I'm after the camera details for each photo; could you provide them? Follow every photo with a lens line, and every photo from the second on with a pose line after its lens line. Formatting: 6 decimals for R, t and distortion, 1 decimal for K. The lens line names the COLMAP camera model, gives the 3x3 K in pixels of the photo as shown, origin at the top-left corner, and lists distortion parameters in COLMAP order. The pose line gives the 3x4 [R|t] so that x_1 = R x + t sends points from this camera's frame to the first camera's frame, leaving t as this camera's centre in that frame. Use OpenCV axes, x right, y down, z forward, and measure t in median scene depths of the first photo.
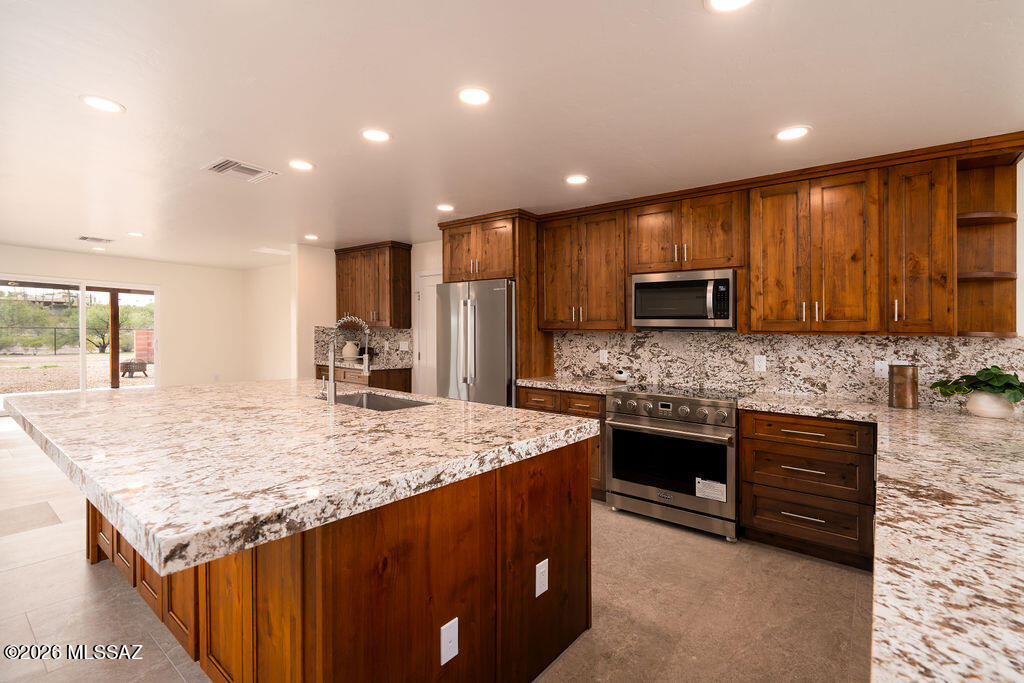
lens RADIAL K [[464.9, 0, 508.8], [0, 464.9, 339.6], [0, 0, 1]] dist [-0.002229, -0.000636]
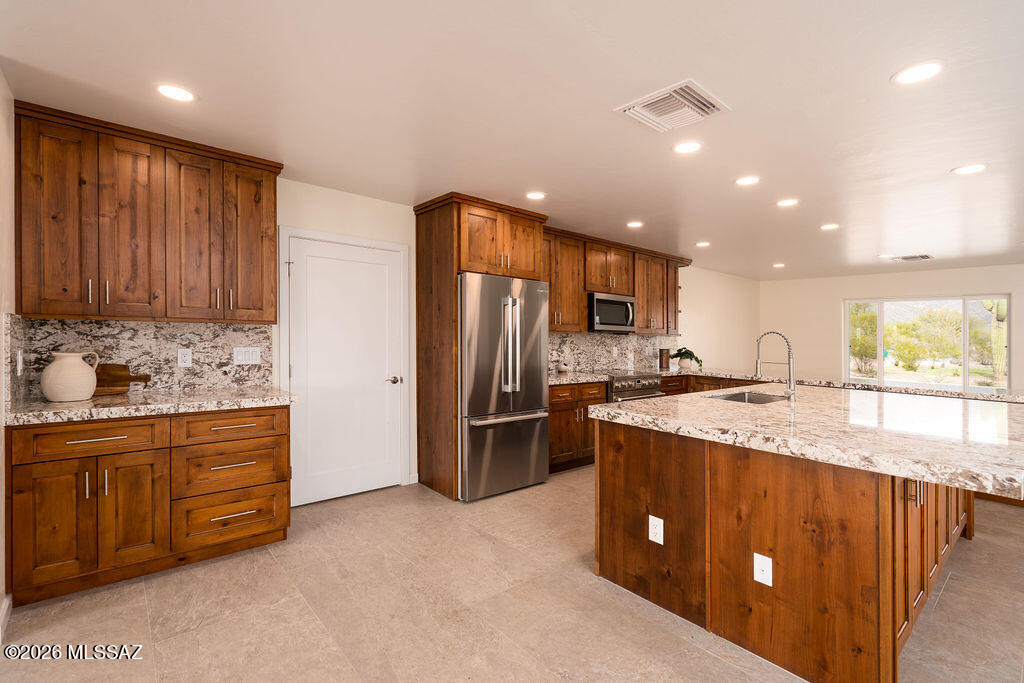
lens RADIAL K [[468.2, 0, 517.0], [0, 468.2, 322.9], [0, 0, 1]] dist [-0.002585, -0.000554]
pose [[0.186489, 0.009056, 0.982415, -1.037916], [-0.006809, 0.999945, -0.007925, -0.032827], [-0.982433, -0.005211, 0.186540, 0.882373]]
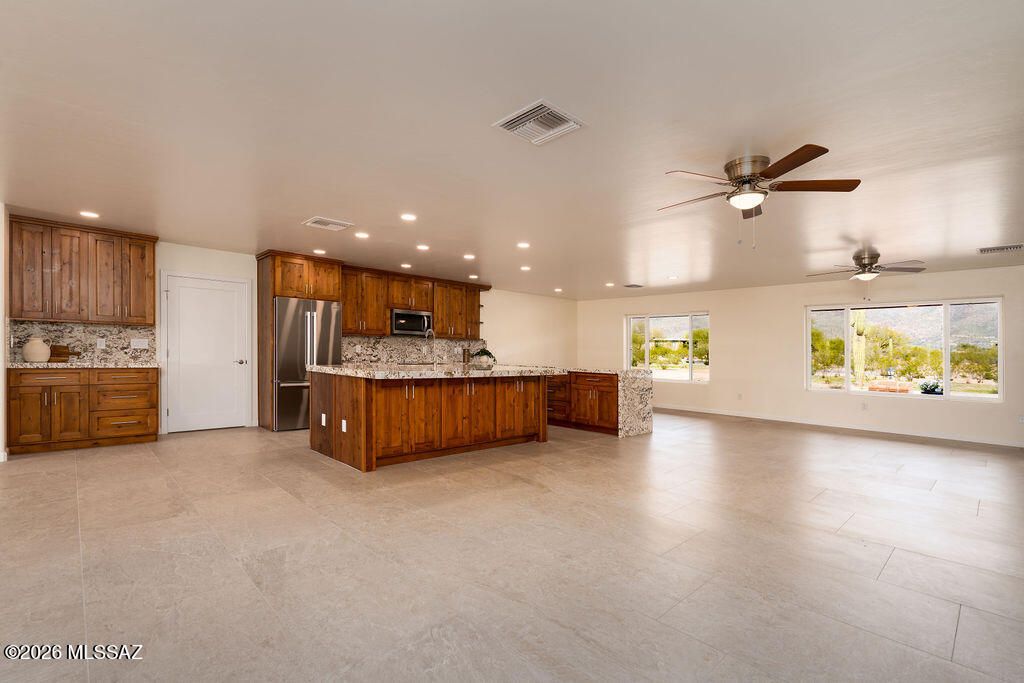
lens RADIAL K [[464.9, 0, 508.8], [0, 464.9, 339.6], [0, 0, 1]] dist [-0.002229, -0.000636]
pose [[0.142194, 0.009379, 0.989794, -1.570800], [-0.007189, 0.999939, -0.008442, 0.011993], [-0.989813, -0.005916, 0.142253, 0.176567]]
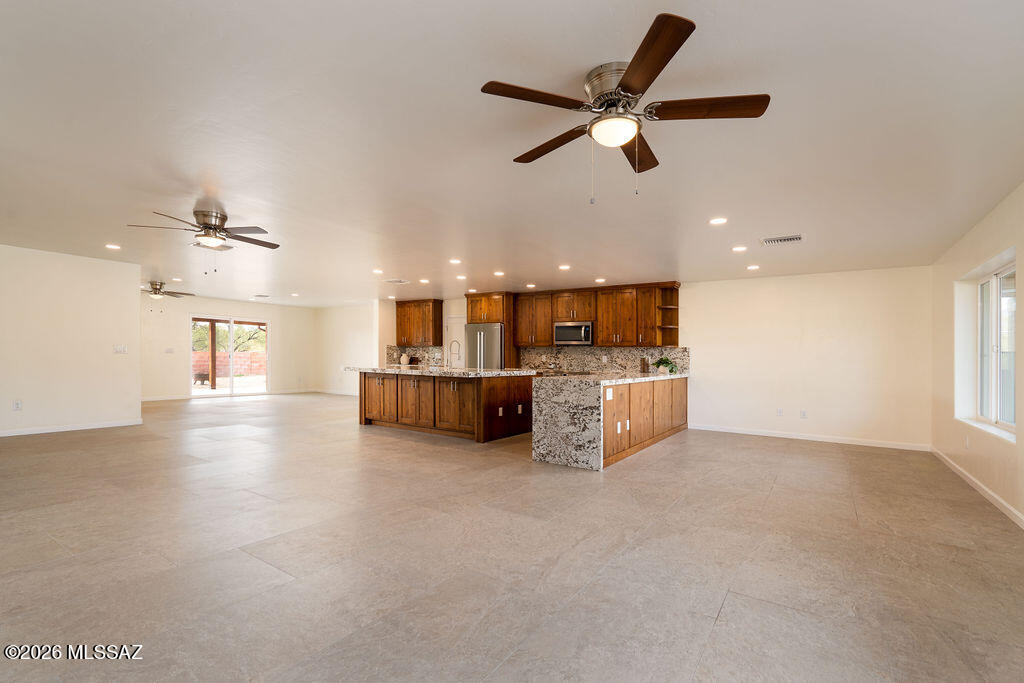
lens RADIAL K [[468.4, 0, 494.0], [0, 468.4, 368.1], [0, 0, 1]] dist [-0.002071, -0.000228]
pose [[0.998700, -0.000895, 0.050966, -0.149057], [0.000247, 0.999919, 0.012715, 0.056832], [-0.050974, -0.012686, 0.998619, -1.247924]]
